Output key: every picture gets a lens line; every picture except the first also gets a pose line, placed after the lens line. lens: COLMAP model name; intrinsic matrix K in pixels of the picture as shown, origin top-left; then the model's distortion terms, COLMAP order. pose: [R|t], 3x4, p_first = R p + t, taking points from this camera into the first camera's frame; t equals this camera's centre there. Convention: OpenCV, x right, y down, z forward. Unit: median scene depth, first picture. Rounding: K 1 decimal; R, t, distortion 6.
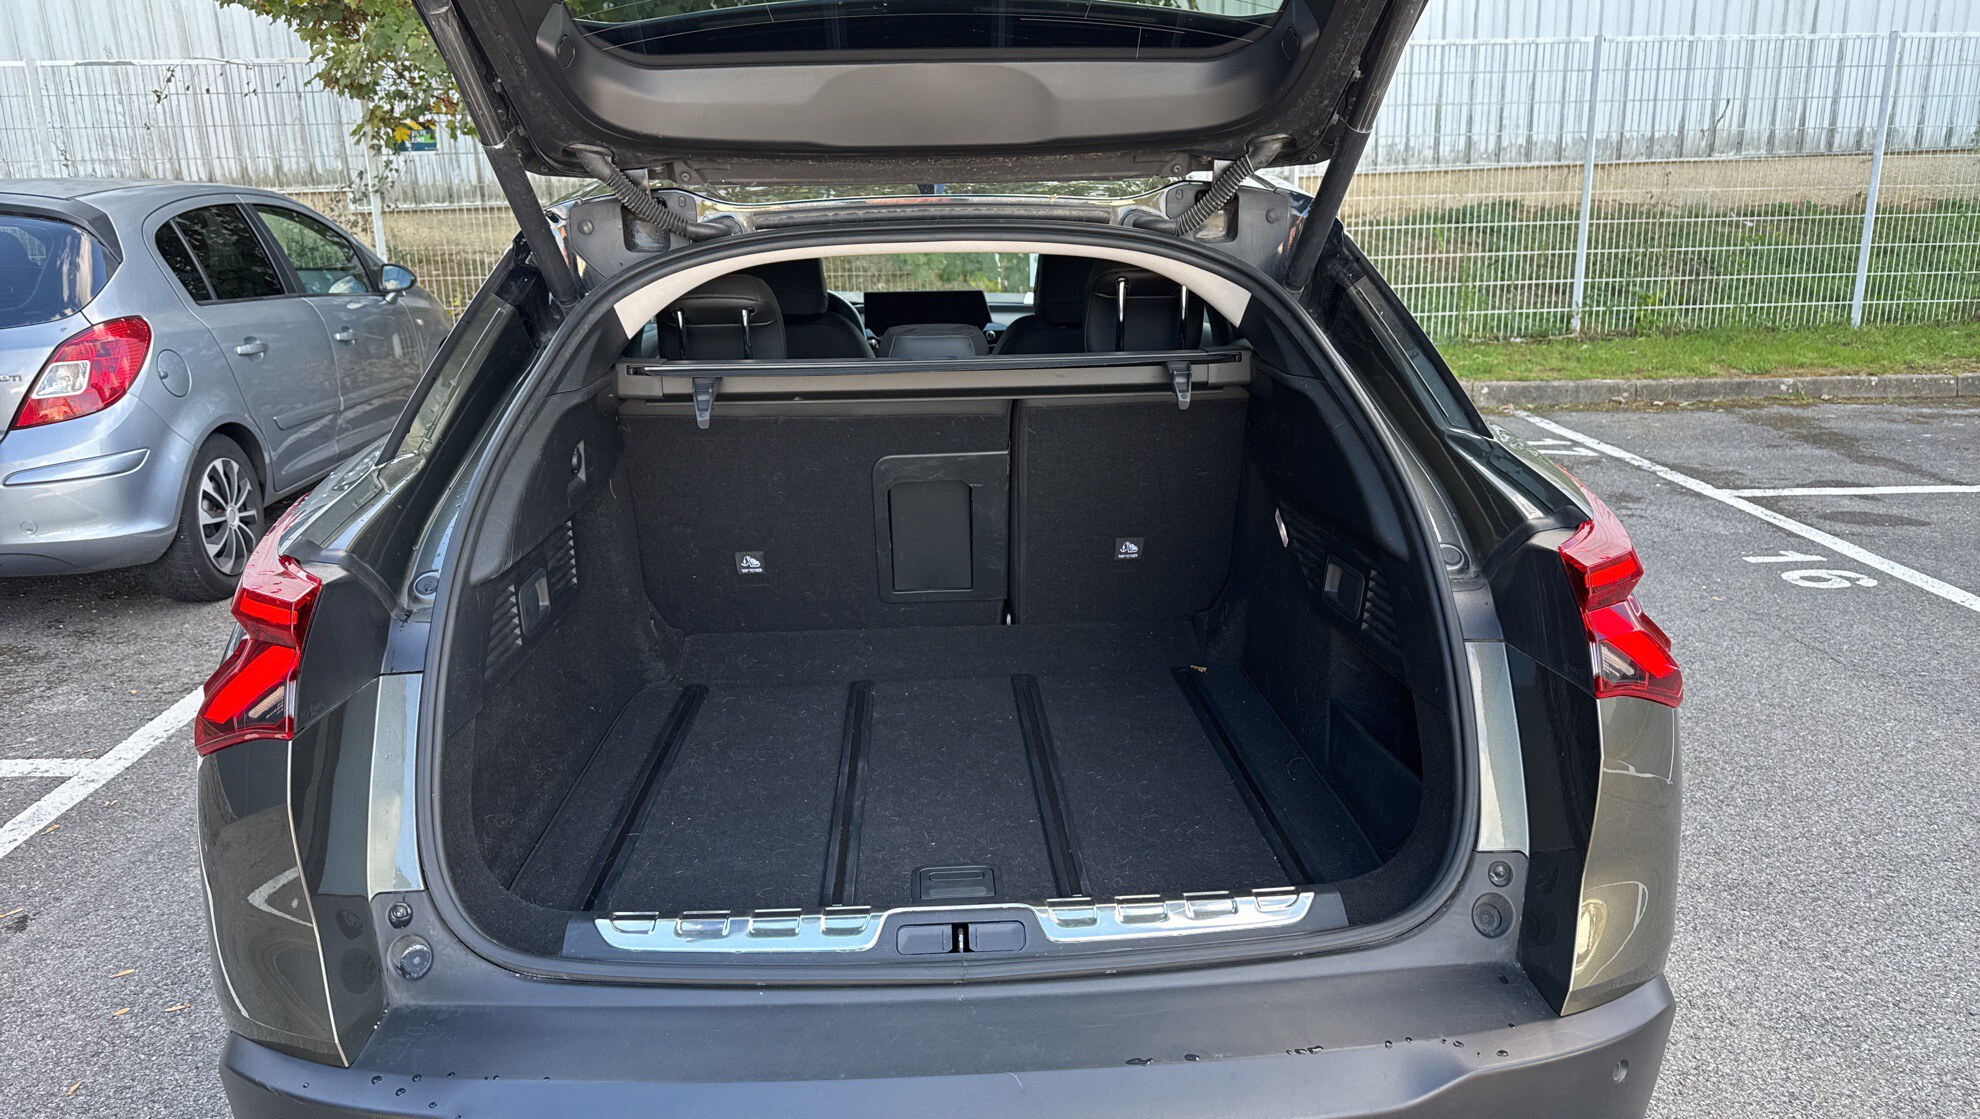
lens RADIAL K [[1436.1, 0, 990.0], [0, 1436.1, 559.5], [0, 0, 1]] dist [0.093126, -0.192463]
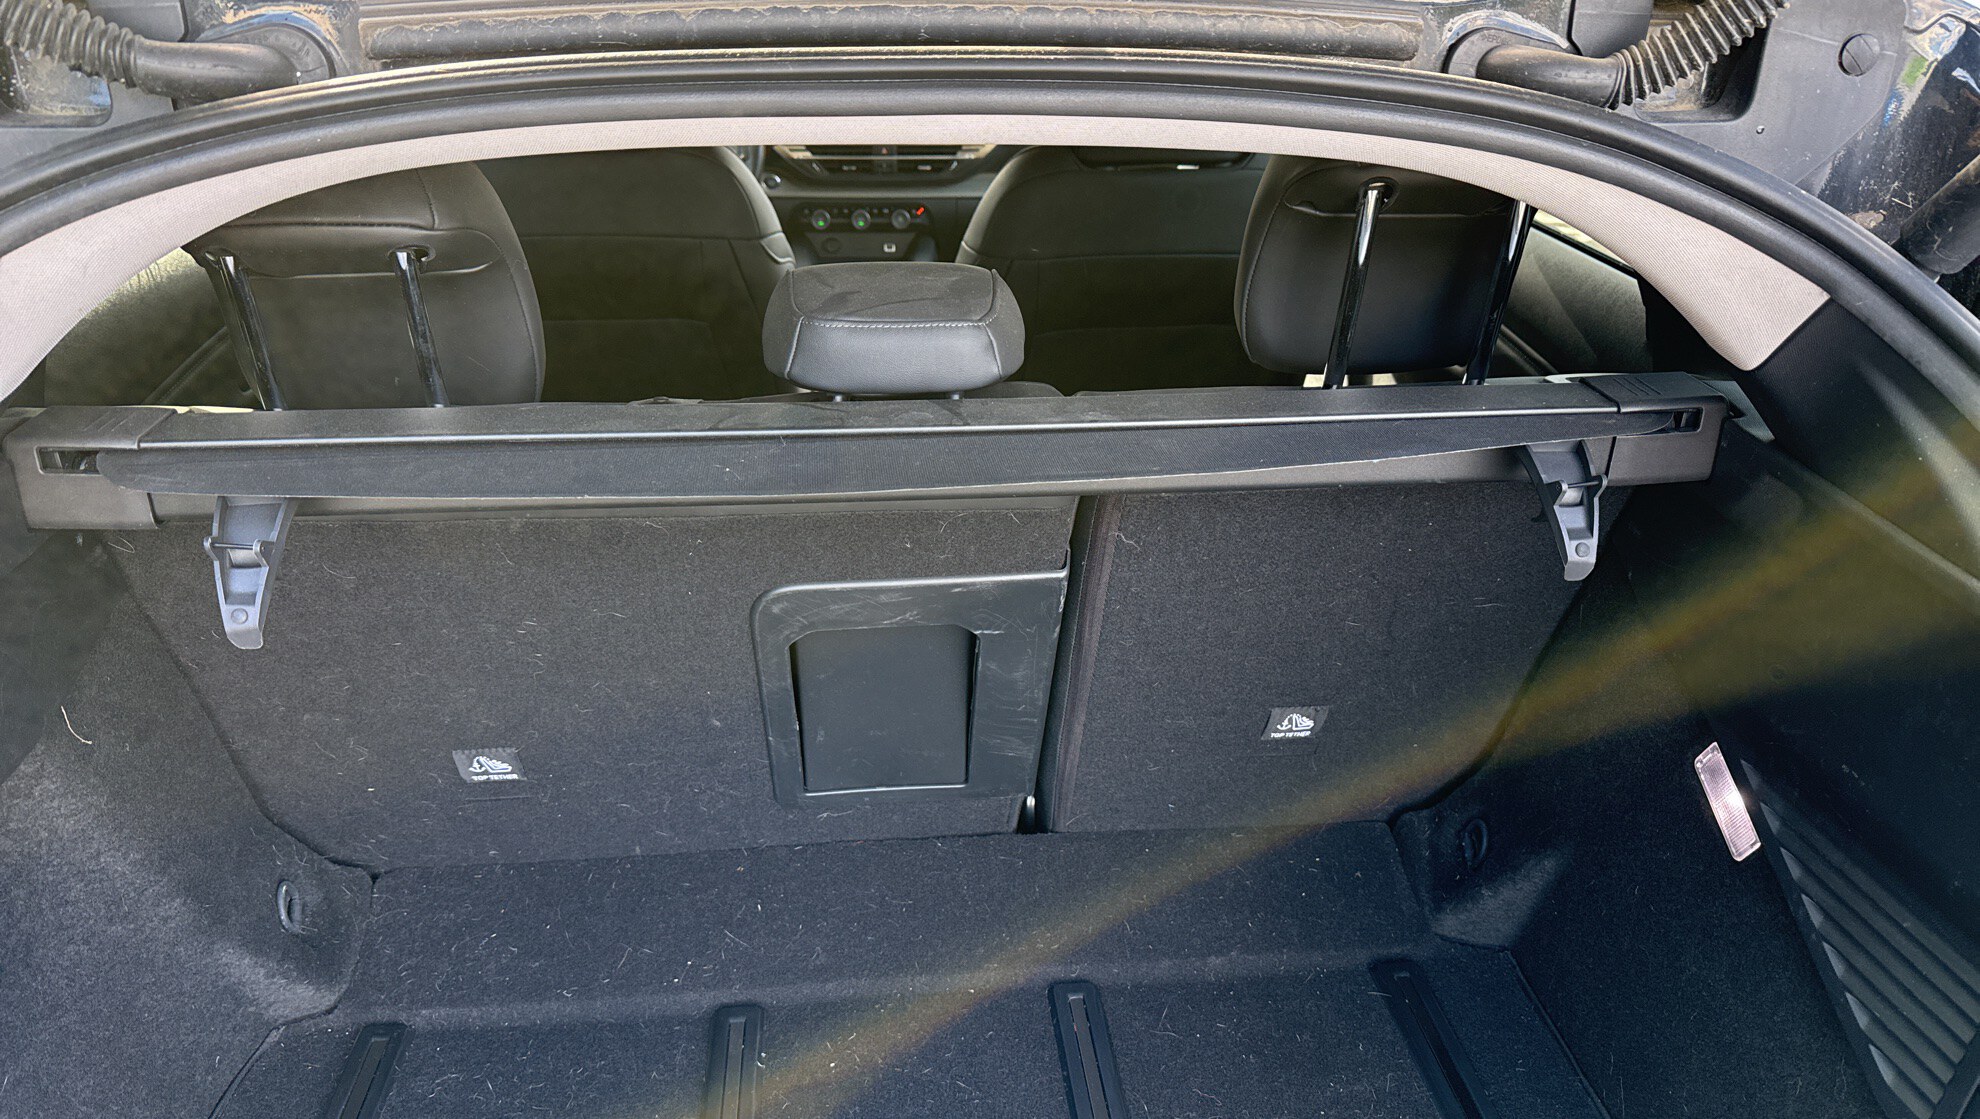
lens RADIAL K [[1436.1, 0, 990.0], [0, 1436.1, 559.5], [0, 0, 1]] dist [0.093126, -0.192463]
pose [[0.998421, 0.007148, 0.055715, -0.035657], [-0.017913, 0.980599, 0.195203, -0.168145], [-0.053239, -0.195892, 0.979179, 0.593327]]
